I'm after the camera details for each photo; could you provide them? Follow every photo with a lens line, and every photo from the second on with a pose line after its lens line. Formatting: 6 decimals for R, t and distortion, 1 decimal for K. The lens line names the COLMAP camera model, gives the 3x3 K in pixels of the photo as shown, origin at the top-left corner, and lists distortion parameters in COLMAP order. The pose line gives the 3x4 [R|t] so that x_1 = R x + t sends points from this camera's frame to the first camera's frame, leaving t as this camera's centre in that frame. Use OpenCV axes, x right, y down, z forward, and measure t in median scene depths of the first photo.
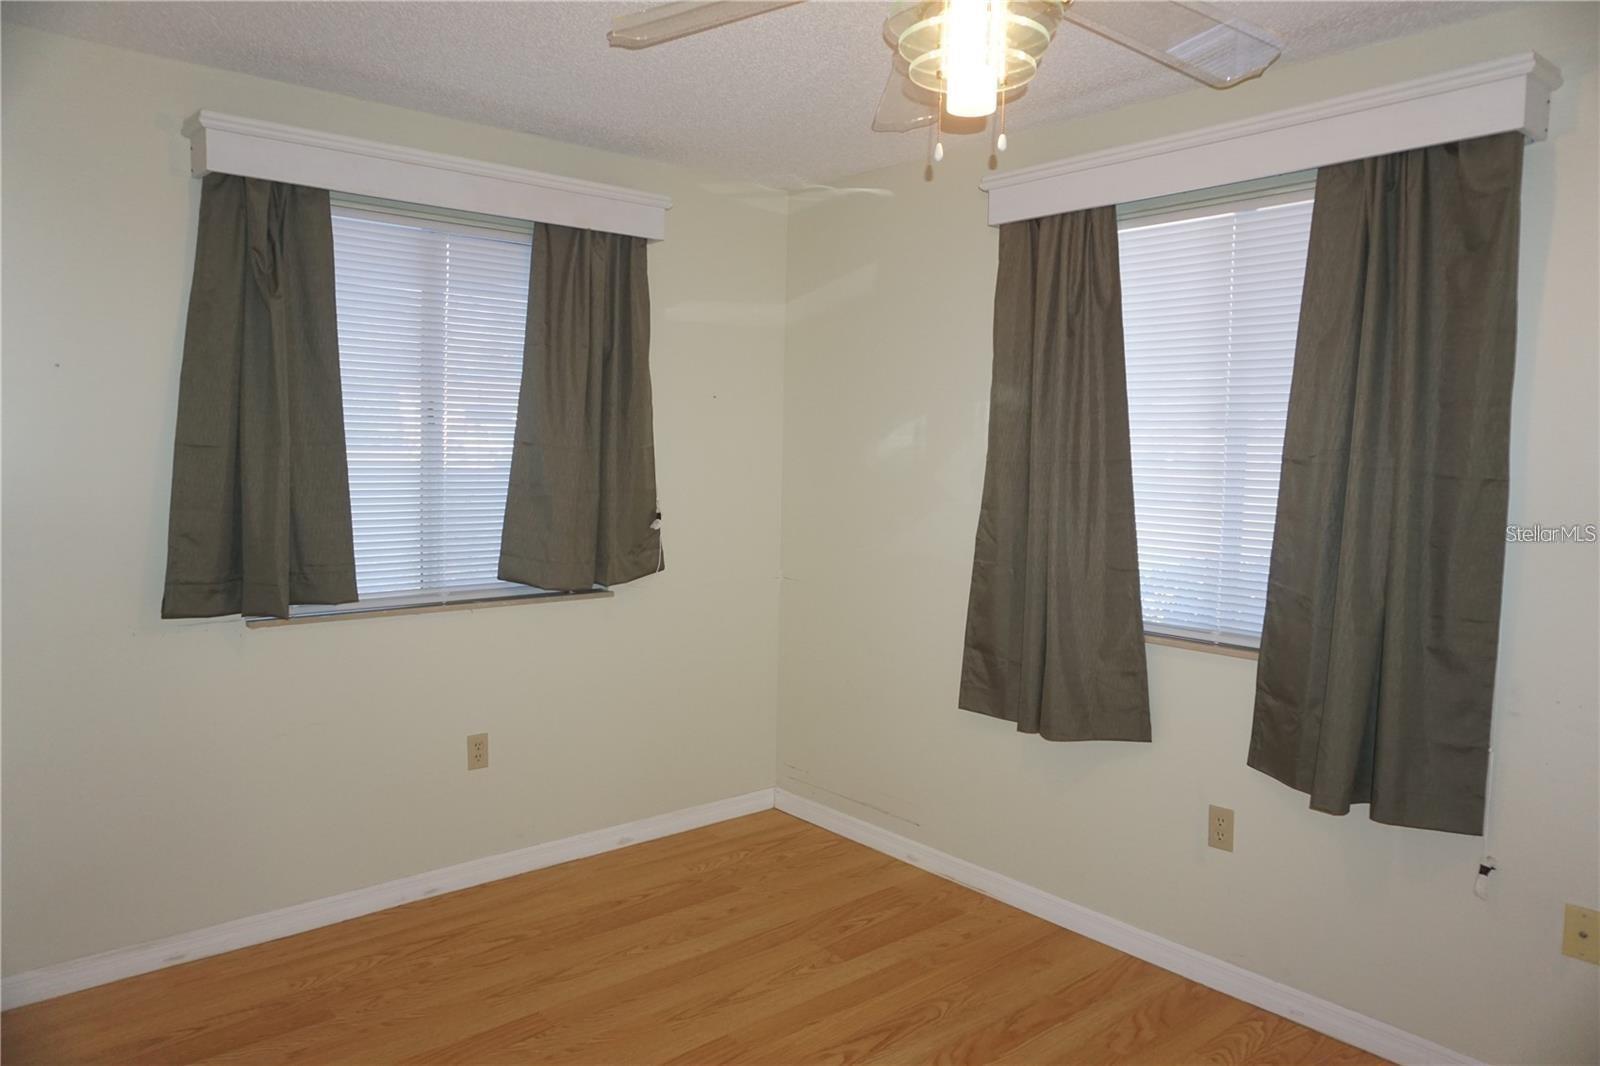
lens RADIAL K [[1085.3, 0, 800.0], [0, 1085.3, 533.0], [0, 0, 1]] dist [-0.023064, -0.001394]
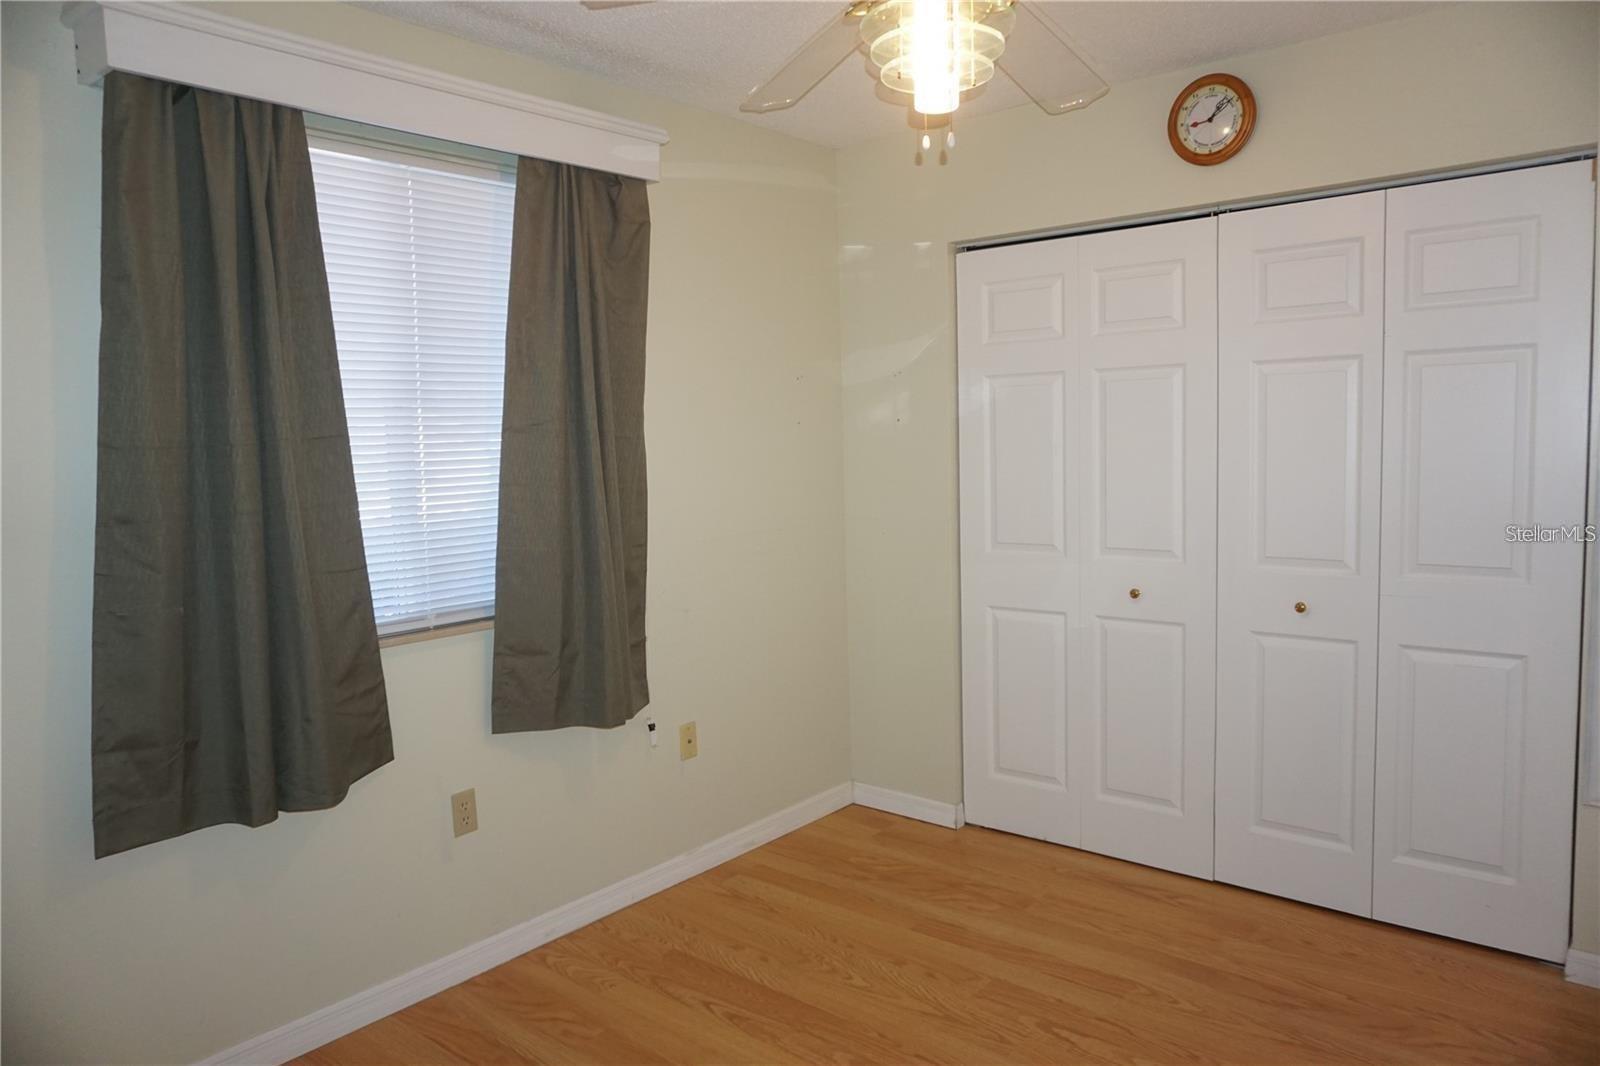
lens RADIAL K [[1092.3, 0, 800.0], [0, 1092.3, 533.0], [0, 0, 1]] dist [-0.069584, -0.000431]
pose [[-0.184859, -0.103827, 0.977265, -0.591012], [0.091016, 0.988321, 0.122218, -0.065526], [-0.978541, 0.111540, -0.173250, 0.855855]]
